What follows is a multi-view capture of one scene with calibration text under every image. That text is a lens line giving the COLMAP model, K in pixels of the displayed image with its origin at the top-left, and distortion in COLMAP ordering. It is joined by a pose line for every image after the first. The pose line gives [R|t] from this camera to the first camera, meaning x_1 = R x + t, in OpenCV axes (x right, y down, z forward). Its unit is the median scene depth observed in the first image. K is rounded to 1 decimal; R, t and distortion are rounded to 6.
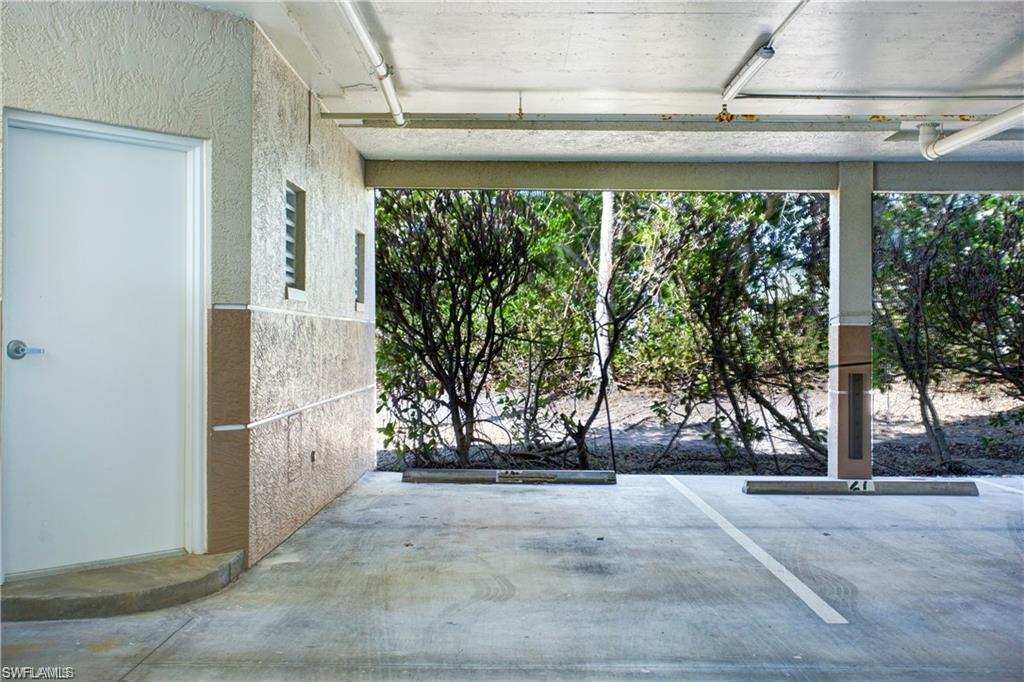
lens RADIAL K [[1148.7, 0, 509.9], [0, 1148.7, 344.1], [0, 0, 1]] dist [0.134513, 0.000000]
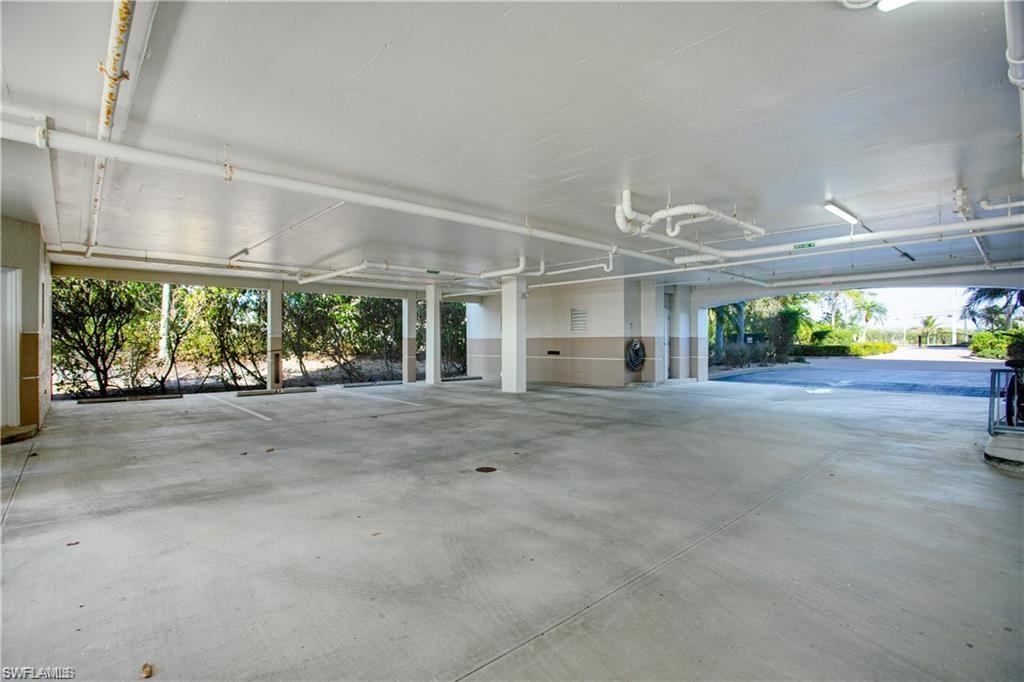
lens RADIAL K [[516.2, 0, 507.1], [0, 516.2, 343.8], [0, 0, 1]] dist [-0.017133, 0.000051]
pose [[0.760090, -0.008215, 0.649766, -0.086079], [0.005814, 0.999966, 0.005842, -0.003000], [-0.649791, -0.000663, 0.760112, -0.300640]]
